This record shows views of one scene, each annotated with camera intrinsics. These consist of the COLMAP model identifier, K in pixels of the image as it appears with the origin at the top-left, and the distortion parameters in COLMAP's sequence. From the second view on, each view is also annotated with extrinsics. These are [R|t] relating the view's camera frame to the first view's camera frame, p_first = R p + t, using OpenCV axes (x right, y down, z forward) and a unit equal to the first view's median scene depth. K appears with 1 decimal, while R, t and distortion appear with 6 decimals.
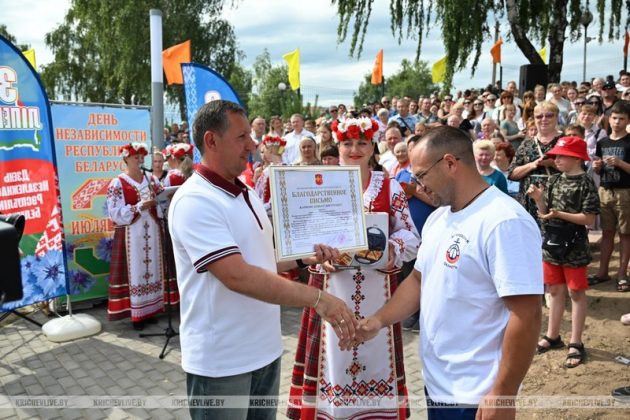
lens RADIAL K [[527.8, 0, 315.0], [0, 527.8, 210.0], [0, 0, 1]] dist [0.012030, 0.000280]
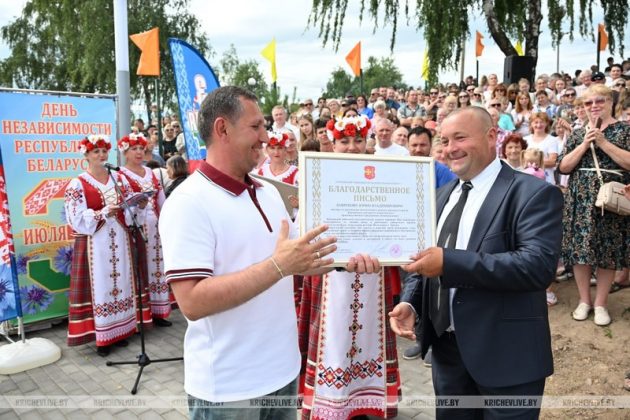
lens RADIAL K [[503.6, 0, 312.1], [0, 503.6, 205.5], [0, 0, 1]] dist [0.001312, 0.001681]
pose [[0.997458, -0.014049, 0.069855, -0.039723], [0.013886, 0.999900, 0.002821, -0.010274], [-0.069887, -0.001844, 0.997553, 0.120844]]
